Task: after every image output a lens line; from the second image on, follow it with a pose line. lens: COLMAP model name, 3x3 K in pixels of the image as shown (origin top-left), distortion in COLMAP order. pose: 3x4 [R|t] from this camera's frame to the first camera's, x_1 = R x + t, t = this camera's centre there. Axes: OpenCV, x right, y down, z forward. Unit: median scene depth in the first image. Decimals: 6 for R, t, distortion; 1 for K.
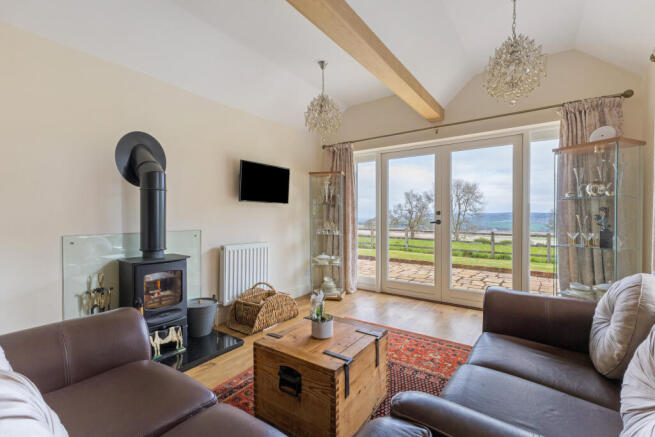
lens RADIAL K [[291.0, 0, 324.2], [0, 291.0, 209.1], [0, 0, 1]] dist [0.001811, 0.000004]
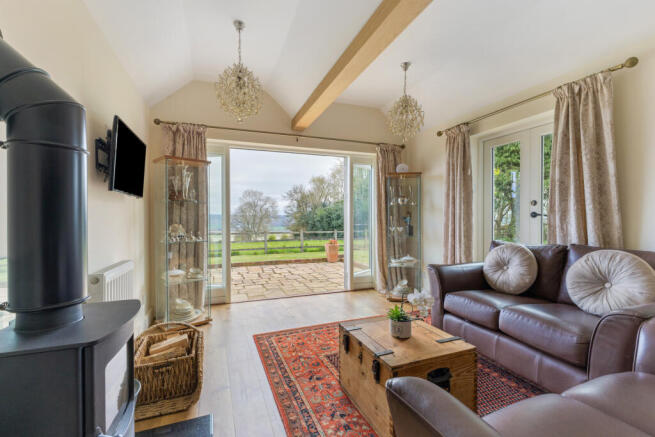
lens RADIAL K [[287.3, 0, 327.0], [0, 287.3, 213.6], [0, 0, 1]] dist [0.001149, -0.000045]
pose [[0.543187, 0.010594, 0.839545, -0.524988], [-0.016721, 0.999859, -0.001798, 0.012620], [-0.839445, -0.013061, 0.543287, 0.365169]]
